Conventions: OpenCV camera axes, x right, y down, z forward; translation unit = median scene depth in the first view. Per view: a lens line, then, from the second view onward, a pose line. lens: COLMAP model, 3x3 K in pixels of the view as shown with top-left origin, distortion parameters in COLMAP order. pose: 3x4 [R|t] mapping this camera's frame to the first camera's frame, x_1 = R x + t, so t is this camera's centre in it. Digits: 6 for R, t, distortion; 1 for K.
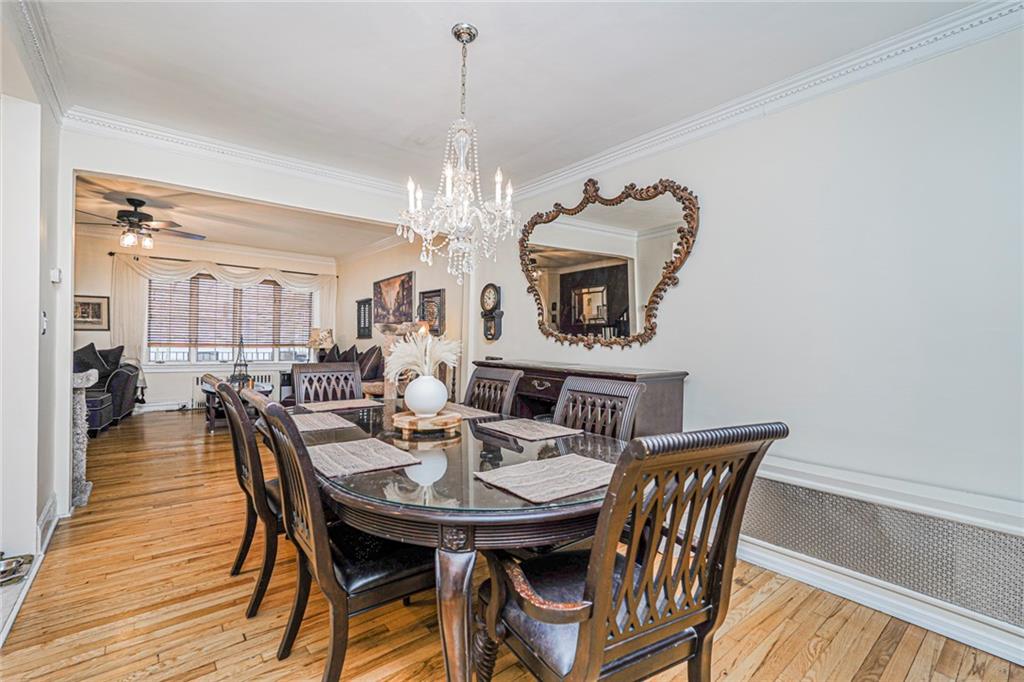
lens RADIAL K [[449.5, 0, 511.6], [0, 449.5, 344.6], [0, 0, 1]] dist [-0.015252, 0.009197]
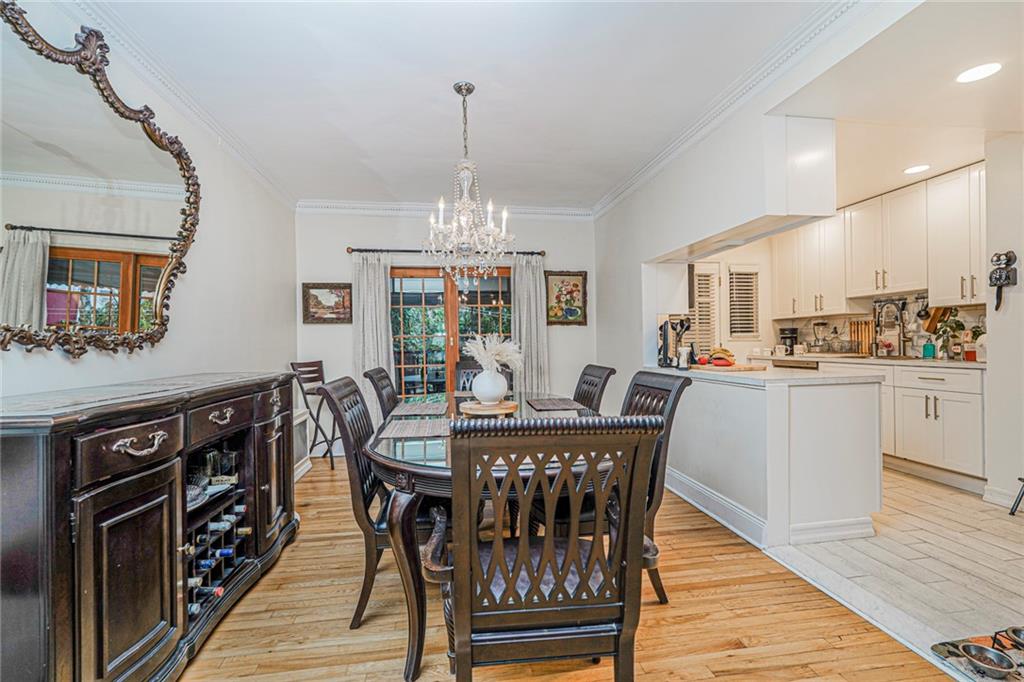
lens RADIAL K [[449.5, 0, 511.6], [0, 449.5, 344.6], [0, 0, 1]] dist [-0.015252, 0.009197]
pose [[-0.864140, -0.013373, 0.503075, -0.565255], [-0.001940, 0.999728, 0.023243, -0.018218], [-0.503248, 0.019110, -0.863930, 1.350549]]
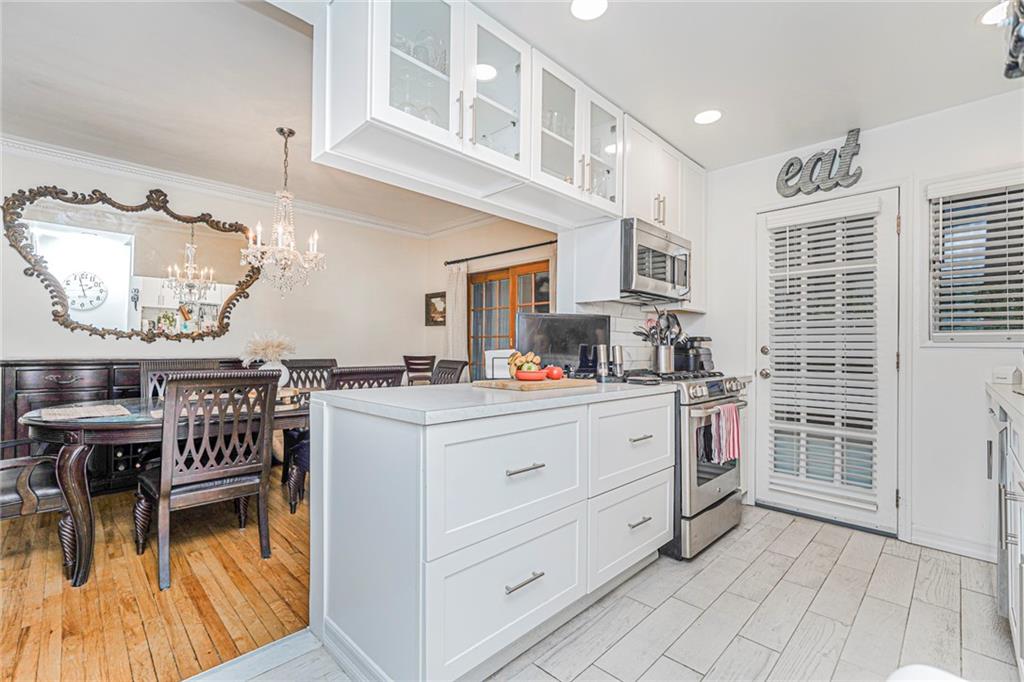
lens RADIAL K [[449.5, 0, 511.6], [0, 449.5, 344.6], [0, 0, 1]] dist [-0.015252, 0.009197]
pose [[-0.099368, -0.019453, 0.994861, -1.131285], [-0.005487, 0.999804, 0.019001, -0.011741], [-0.995036, -0.003571, -0.099455, 0.264099]]
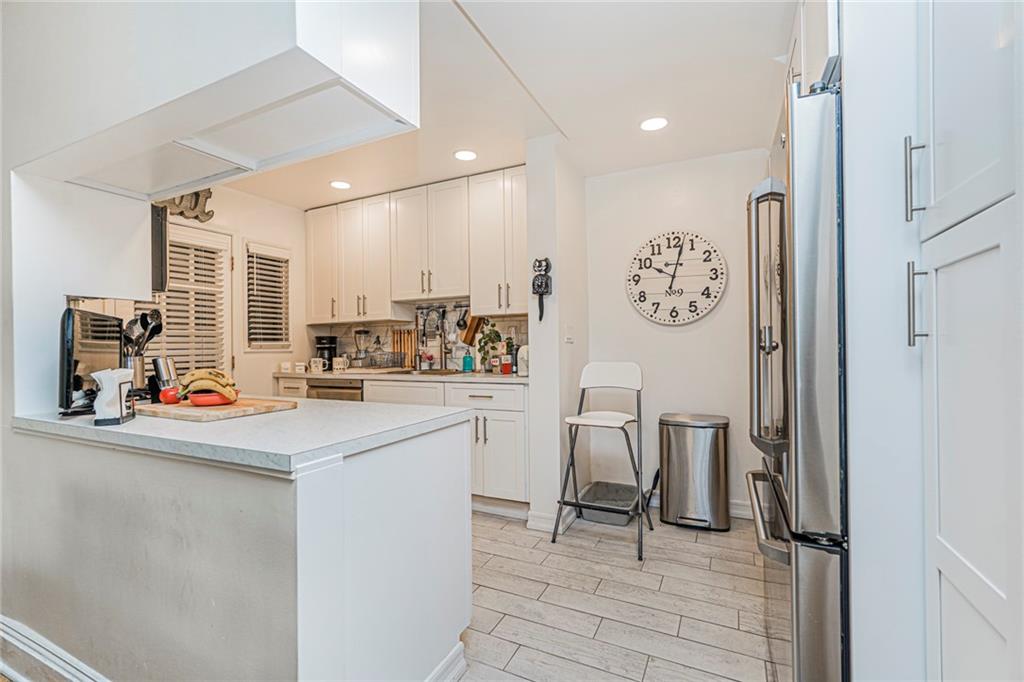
lens RADIAL K [[449.5, 0, 511.6], [0, 449.5, 344.6], [0, 0, 1]] dist [-0.015252, 0.009197]
pose [[-0.908363, -0.014871, -0.417918, -0.562104], [-0.013176, 0.999889, -0.006940, -0.016256], [0.417975, -0.000798, -0.908458, 0.790466]]
